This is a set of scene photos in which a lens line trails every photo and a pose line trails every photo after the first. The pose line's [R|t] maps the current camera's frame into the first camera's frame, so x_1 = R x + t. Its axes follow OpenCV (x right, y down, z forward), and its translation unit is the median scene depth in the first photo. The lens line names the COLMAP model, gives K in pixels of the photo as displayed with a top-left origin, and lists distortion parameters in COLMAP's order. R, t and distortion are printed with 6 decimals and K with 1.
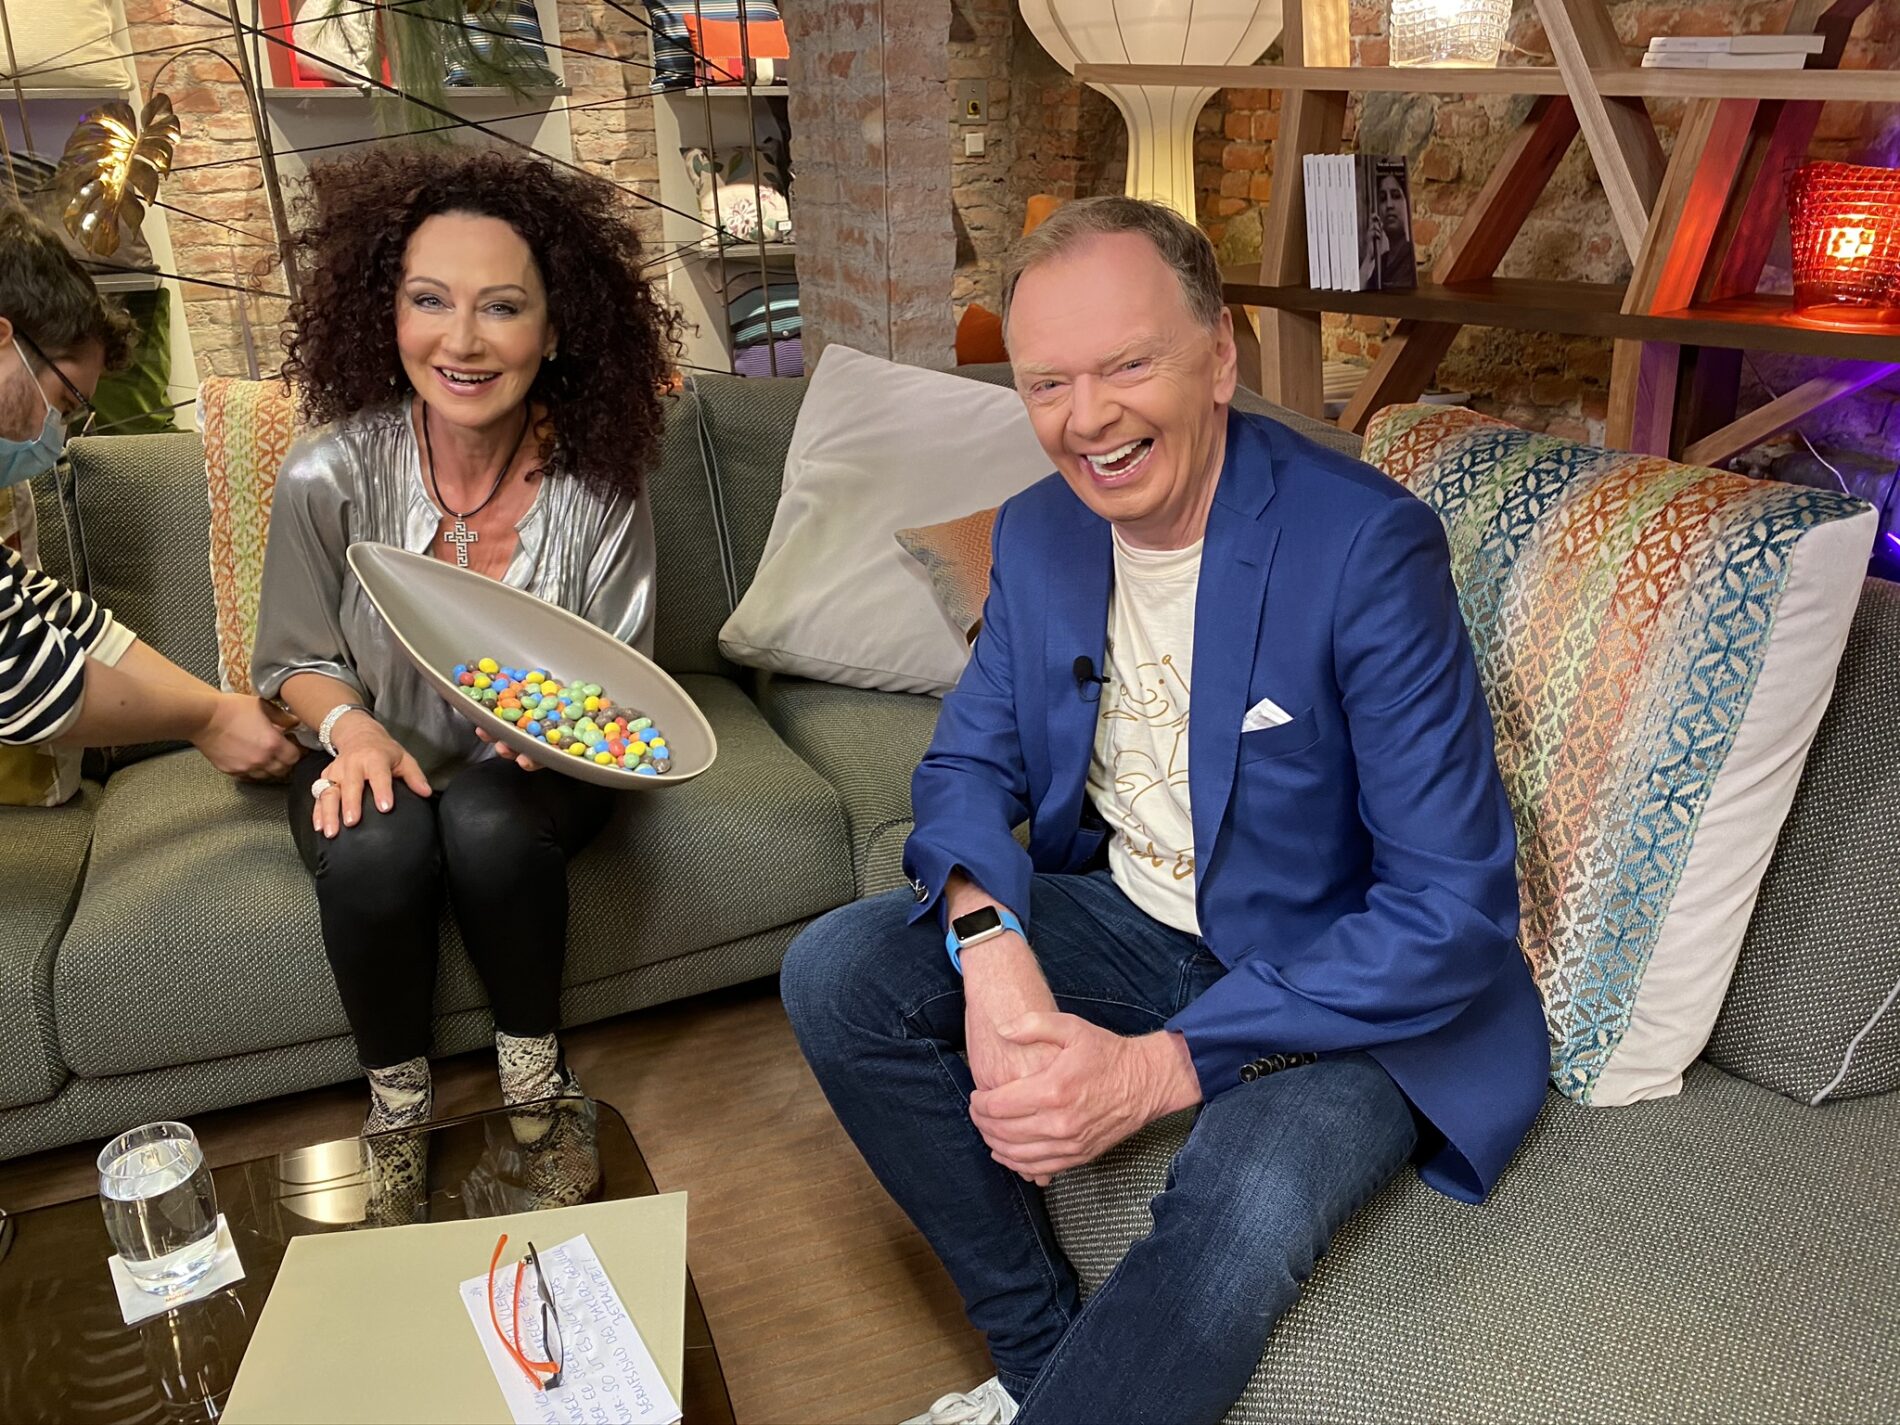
lens RADIAL K [[1459.4, 0, 960.4], [0, 1459.4, 709.5], [0, 0, 1]] dist [-0.027161, 0.016267]
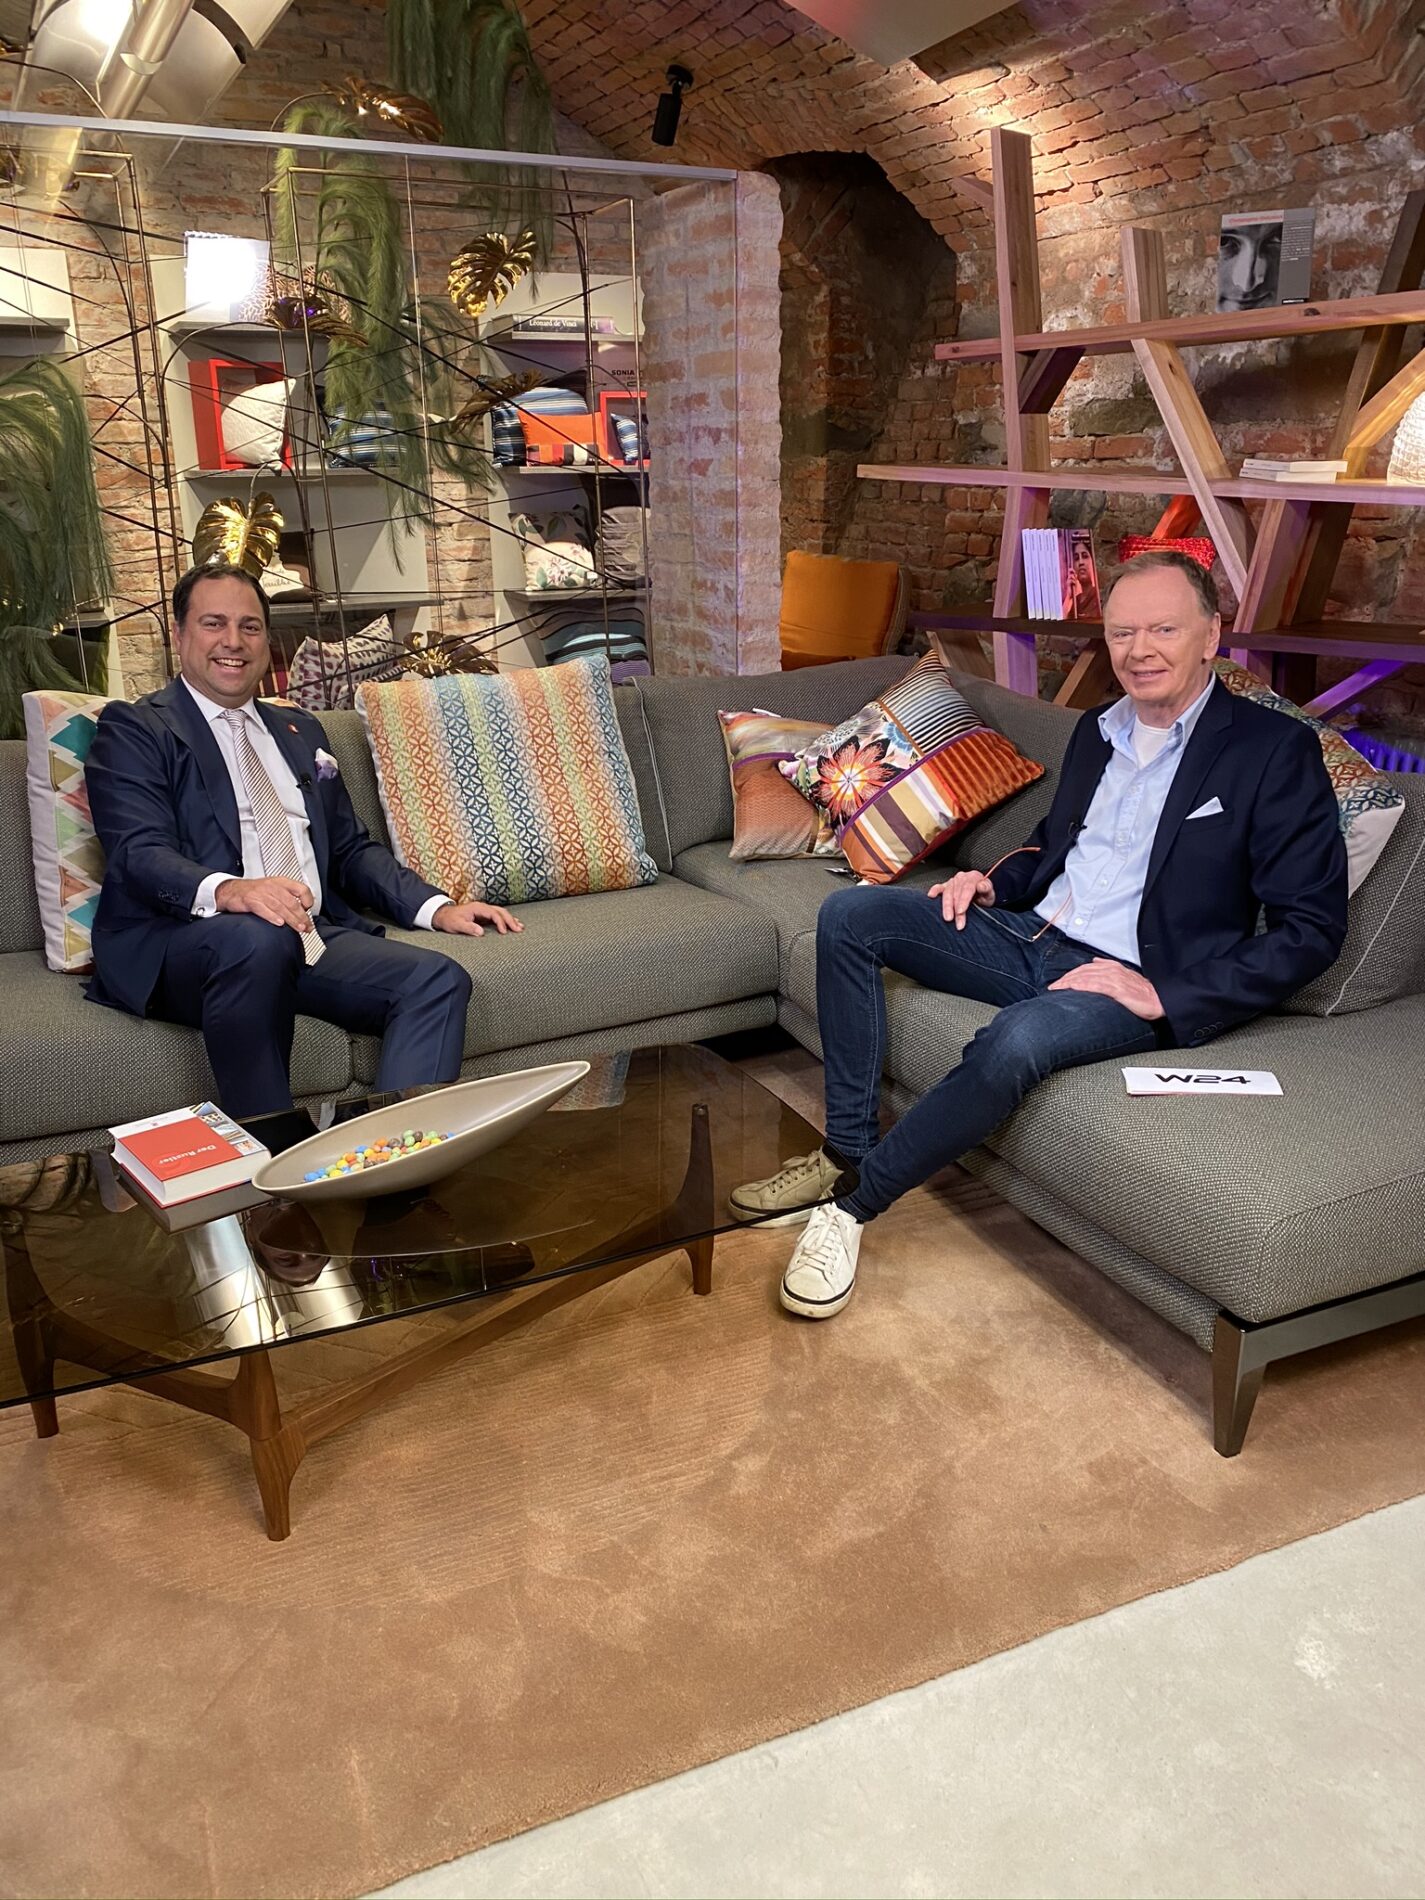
lens RADIAL K [[1459.4, 0, 711.1], [0, 1459.4, 950.9], [0, 0, 1]] dist [-0.027161, 0.016267]
pose [[0.998870, -0.014980, 0.045092, -0.150384], [0.017859, 0.997782, -0.064126, 0.132738], [-0.044032, 0.064859, 0.996923, -0.426256]]
